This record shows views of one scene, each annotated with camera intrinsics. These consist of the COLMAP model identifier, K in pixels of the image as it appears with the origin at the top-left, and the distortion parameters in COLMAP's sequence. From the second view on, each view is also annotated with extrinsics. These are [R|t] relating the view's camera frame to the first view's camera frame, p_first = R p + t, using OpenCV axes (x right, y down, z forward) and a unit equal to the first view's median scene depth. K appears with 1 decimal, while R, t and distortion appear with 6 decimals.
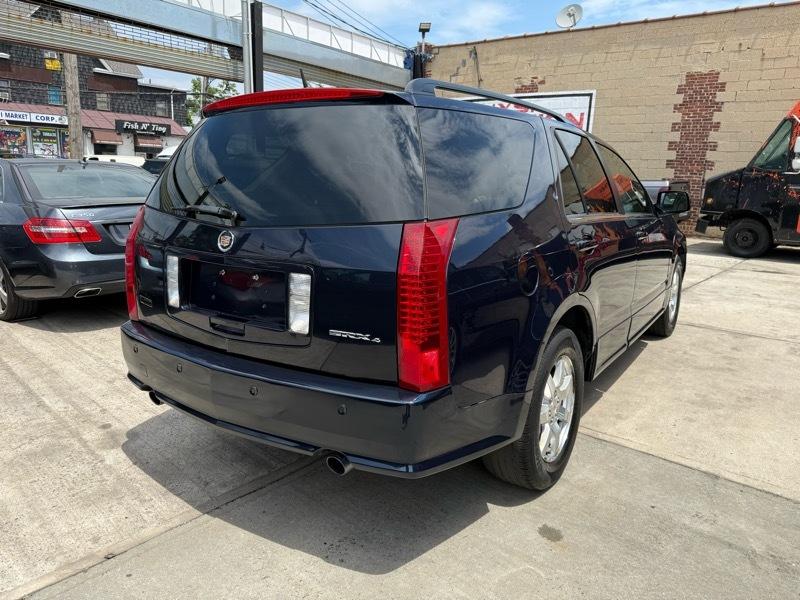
lens RADIAL K [[562.2, 0, 399.6], [0, 562.2, 297.5], [0, 0, 1]] dist [0.009809, -0.011650]
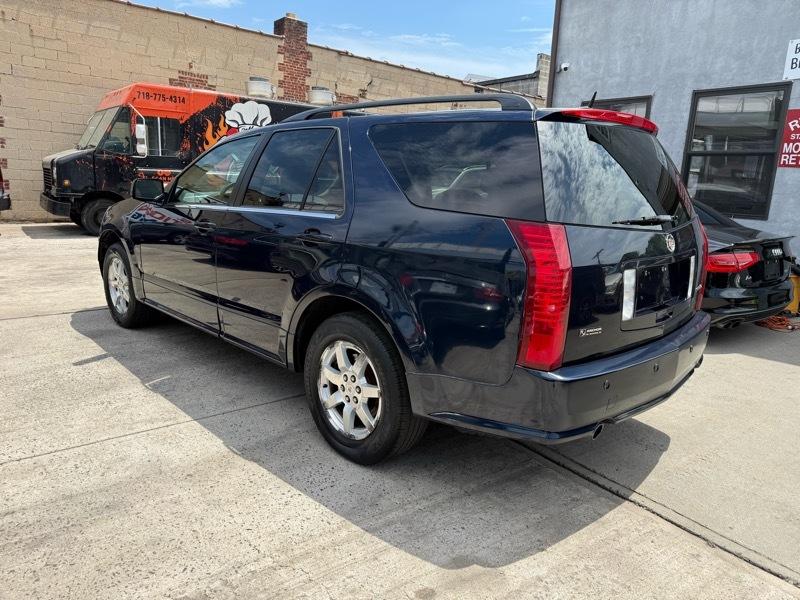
lens RADIAL K [[562.2, 0, 396.3], [0, 562.2, 302.7], [0, 0, 1]] dist [0.009809, -0.011650]
pose [[0.197604, -0.223443, 0.954477, -0.265687], [0.170532, 0.966665, 0.190991, -0.051391], [-0.965335, 0.125028, 0.229121, 0.216752]]
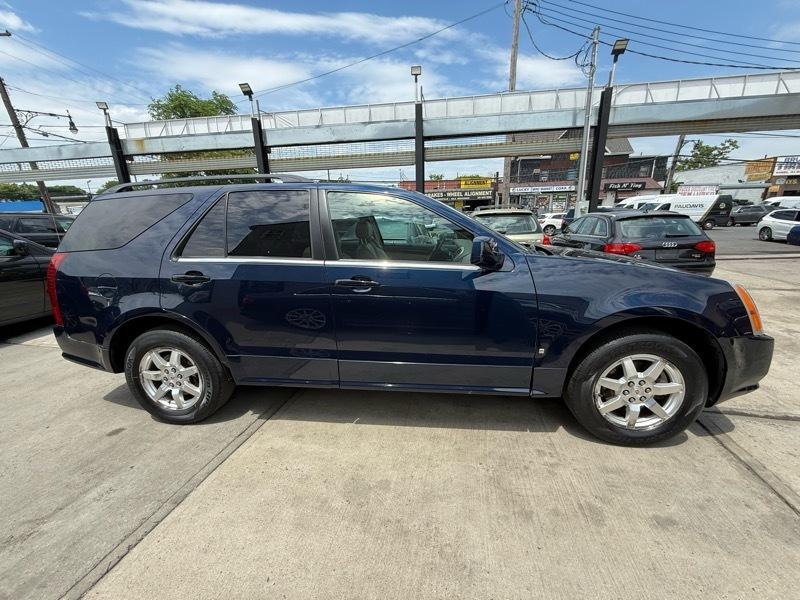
lens RADIAL K [[319.8, 0, 398.2], [0, 319.8, 298.5], [0, 0, 1]] dist [-0.003125, 0.001225]
pose [[0.459142, 0.177581, -0.870433, 0.272023], [-0.150341, 0.981217, 0.120880, -0.046868], [0.875549, 0.075361, 0.477215, 0.232112]]
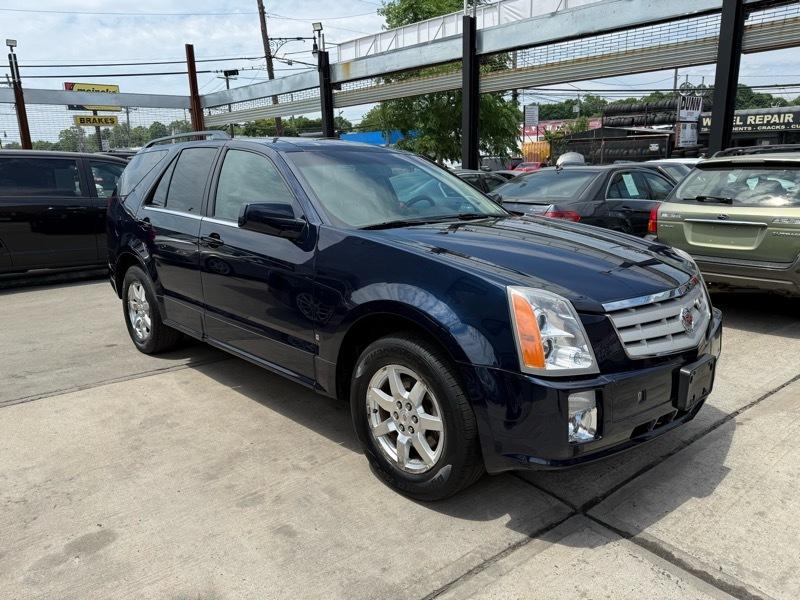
lens RADIAL K [[562.5, 0, 395.8], [0, 562.5, 303.3], [0, 0, 1]] dist [0.014823, -0.023607]
pose [[-0.199754, 0.205122, -0.958135, 0.384882], [-0.198794, 0.949023, 0.244616, -0.089634], [0.959468, 0.239335, -0.148794, 0.428279]]
